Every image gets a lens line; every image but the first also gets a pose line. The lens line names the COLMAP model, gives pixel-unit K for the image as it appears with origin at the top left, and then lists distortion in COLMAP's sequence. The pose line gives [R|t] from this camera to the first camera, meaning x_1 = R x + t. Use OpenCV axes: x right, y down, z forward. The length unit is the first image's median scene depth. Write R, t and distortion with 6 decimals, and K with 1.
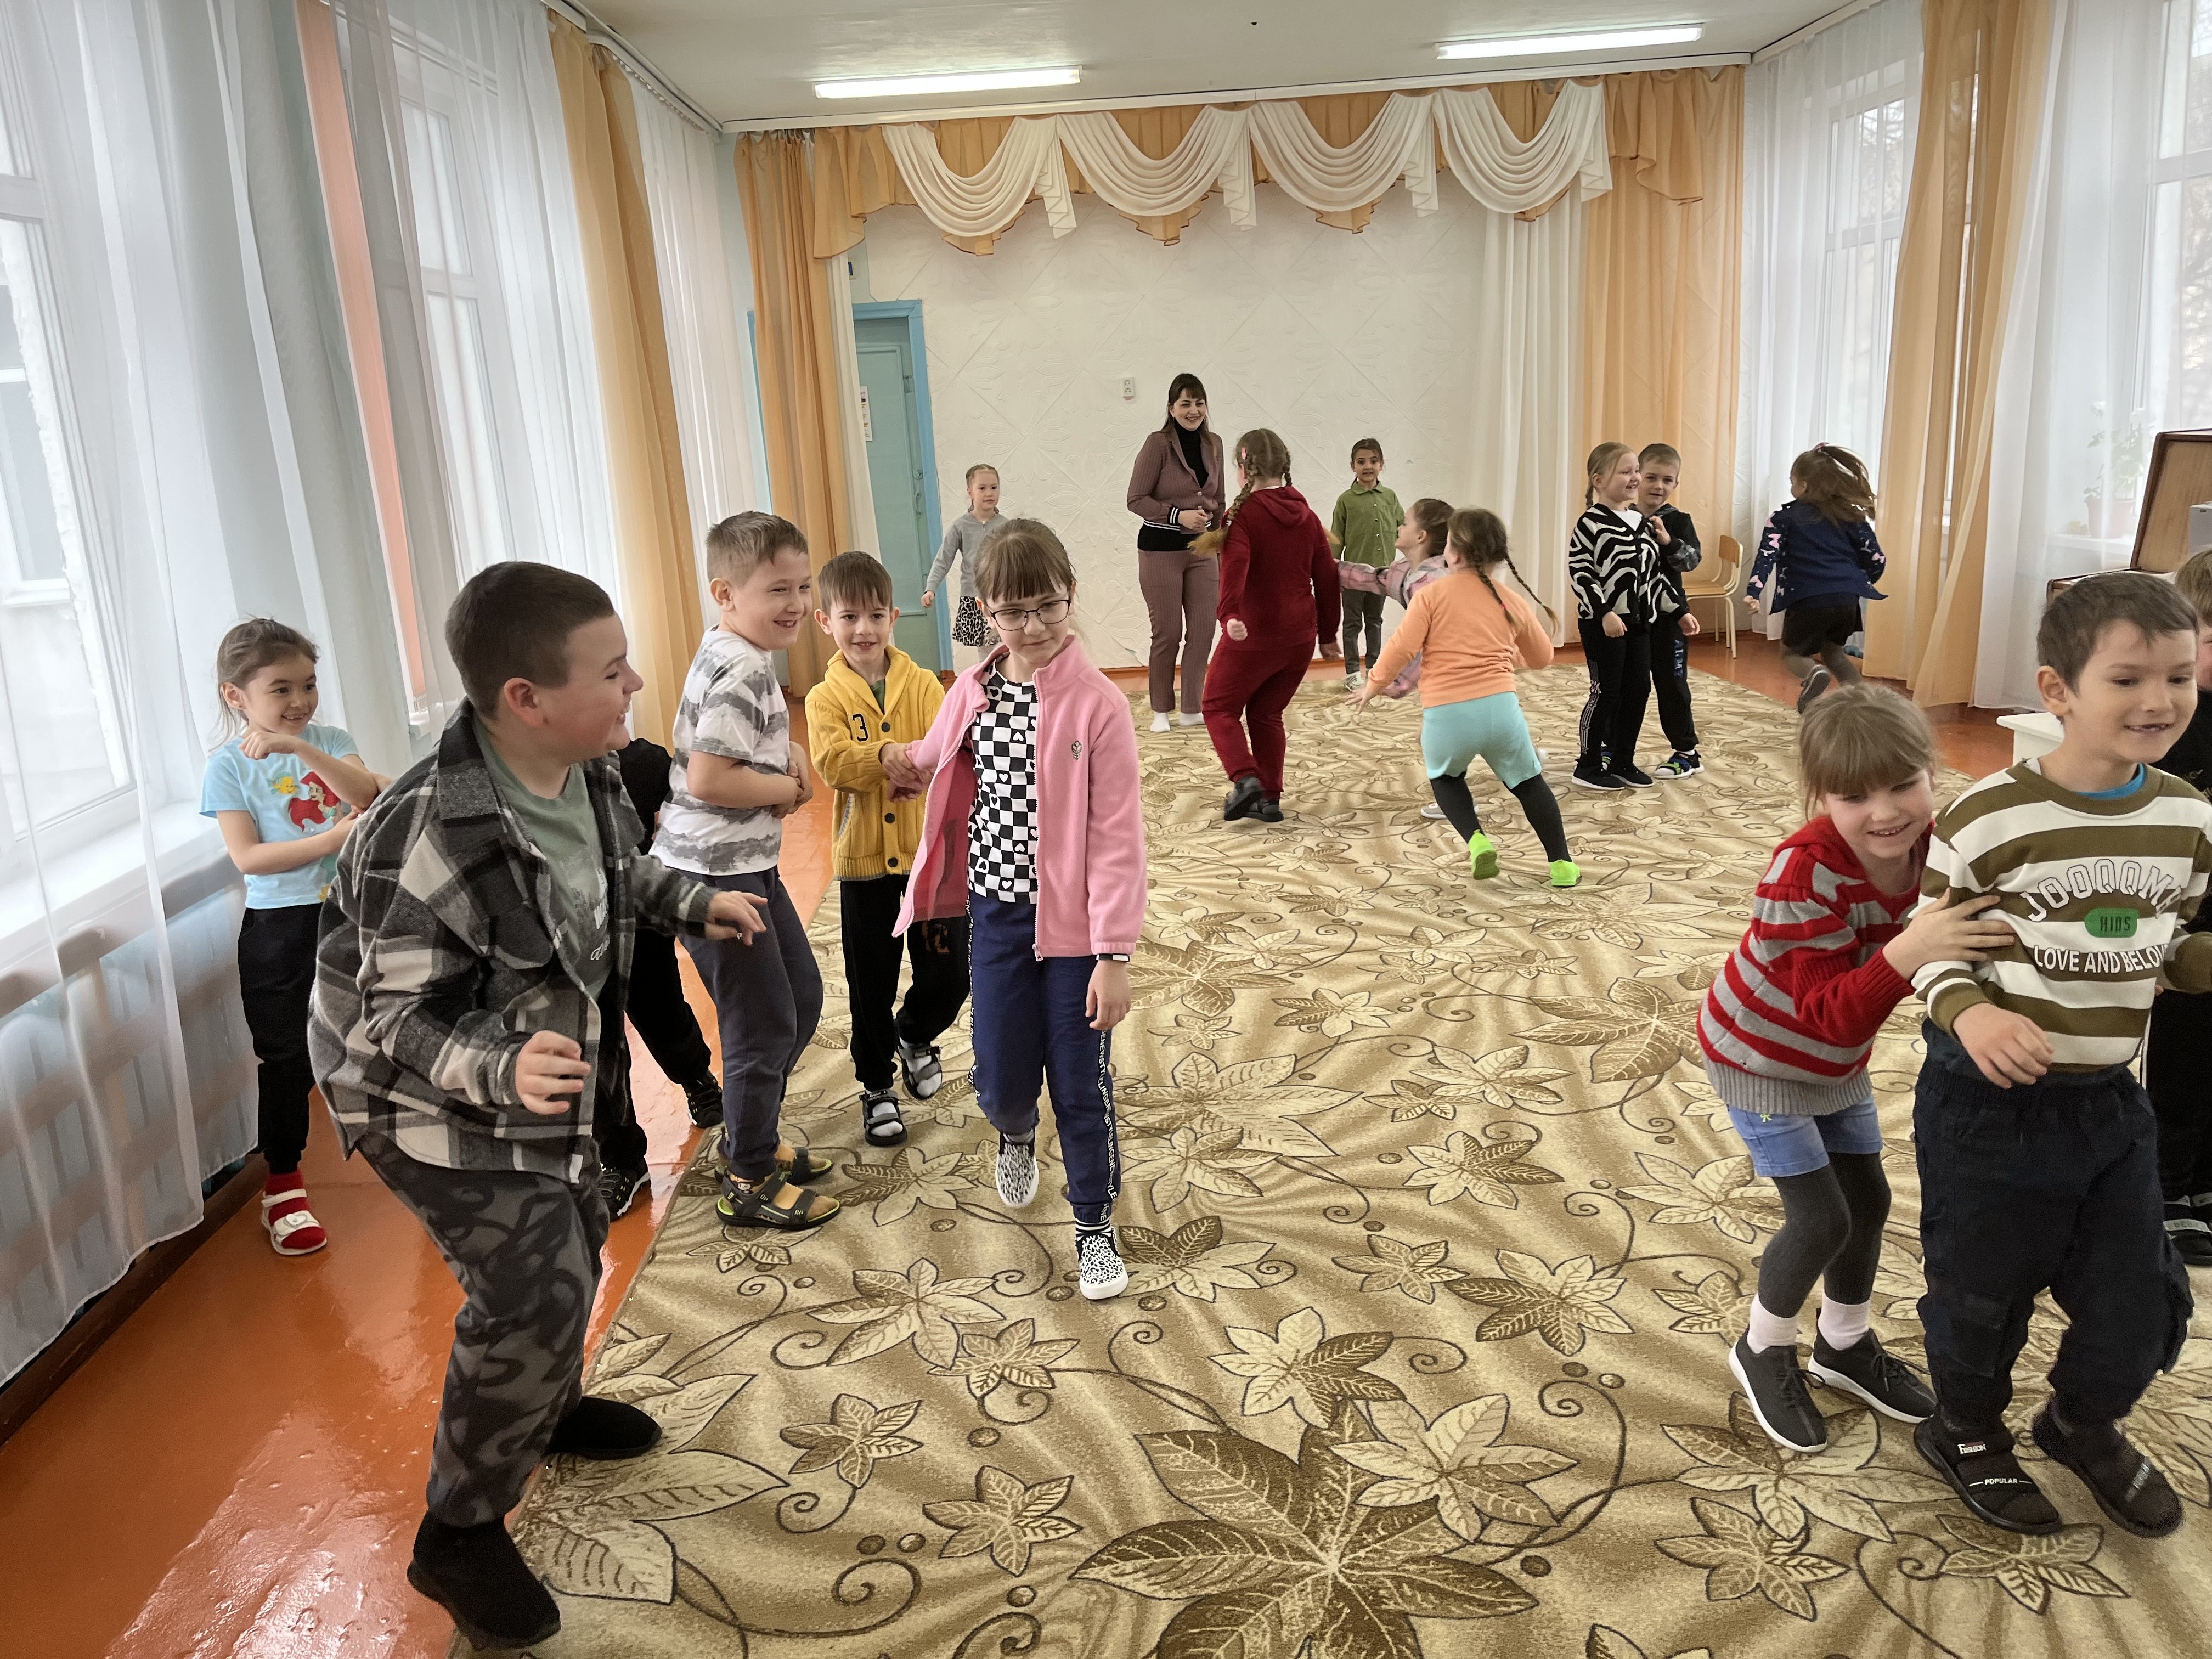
lens RADIAL K [[1668.0, 0, 1109.7], [0, 1668.0, 838.4], [0, 0, 1]] dist [0.066910, -0.090200]
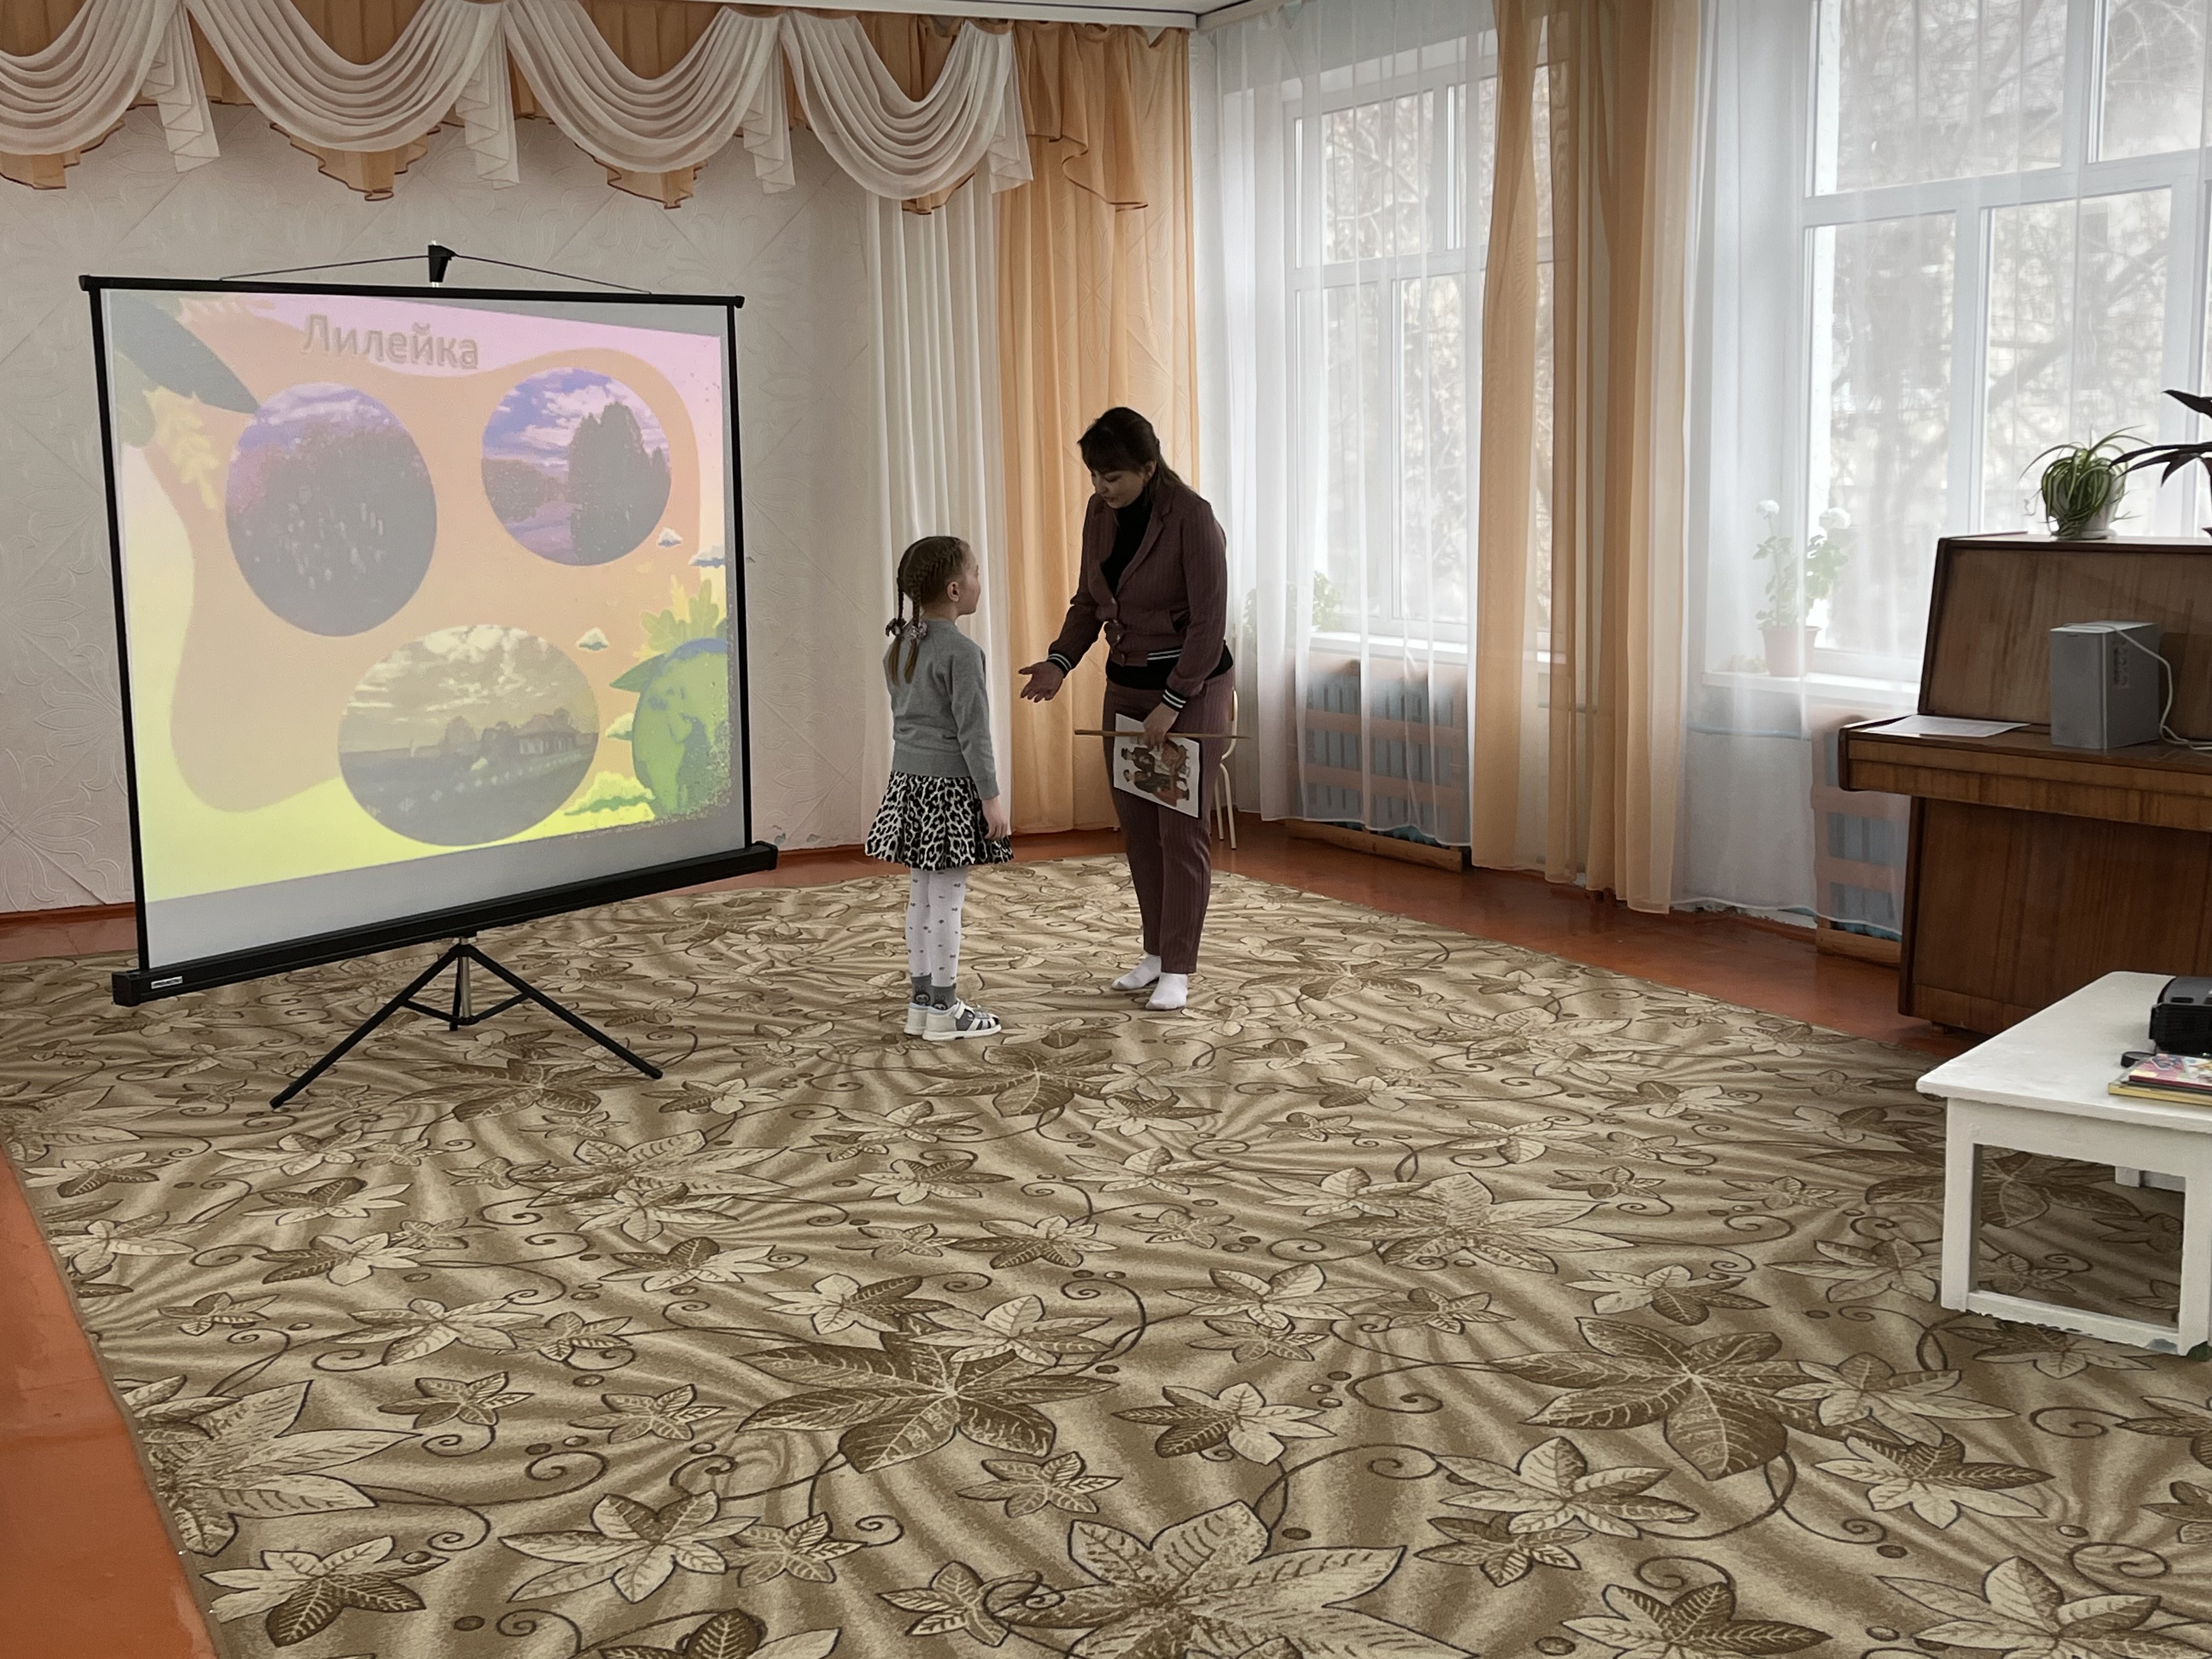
lens RADIAL K [[2597.1, 0, 1083.3], [0, 2597.1, 831.1], [0, 0, 1]] dist [0.040146, 0.000000]
pose [[0.899348, -0.021892, 0.436686, -0.396365], [0.075343, 0.991566, -0.105457, -0.016299], [-0.430694, 0.127744, 0.893411, 0.183533]]
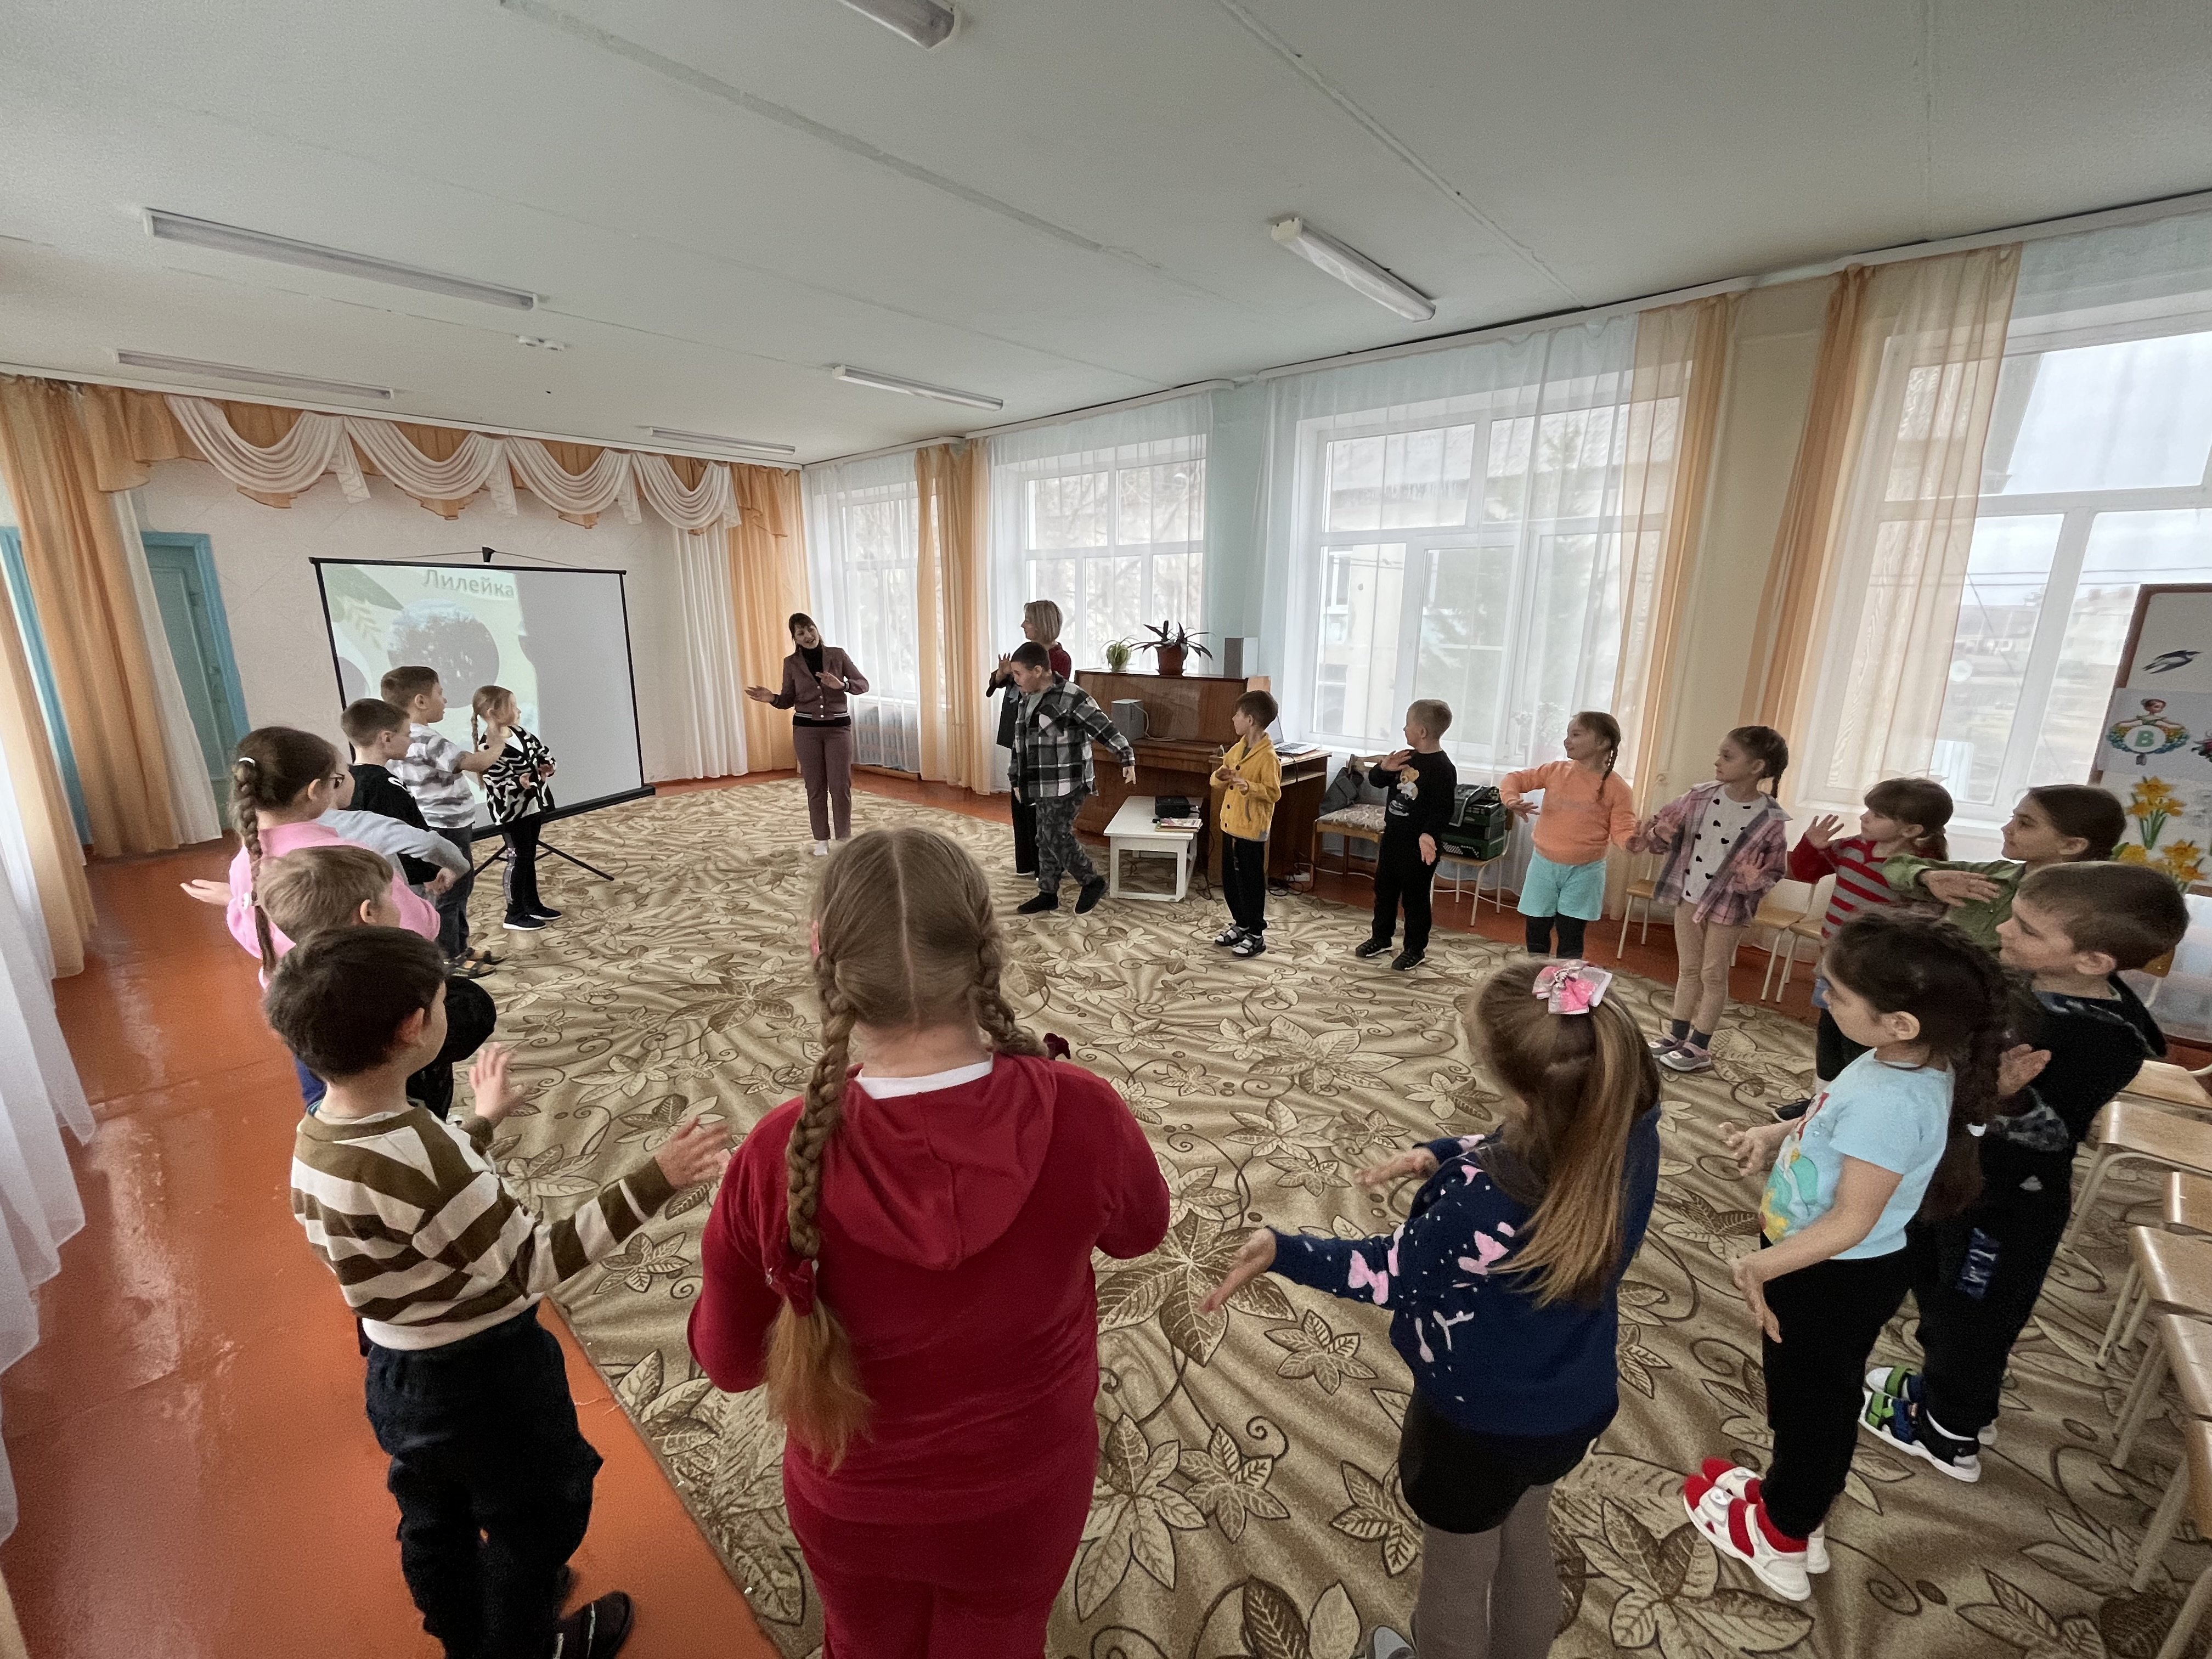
lens RADIAL K [[894.0, 0, 1093.6], [0, 894.0, 827.9], [0, 0, 1]] dist [-0.002212, -0.000877]
pose [[0.693480, -0.105515, 0.712708, -0.410345], [0.134774, 0.990754, 0.015541, -0.061152], [-0.707759, 0.085277, 0.701289, 0.208081]]
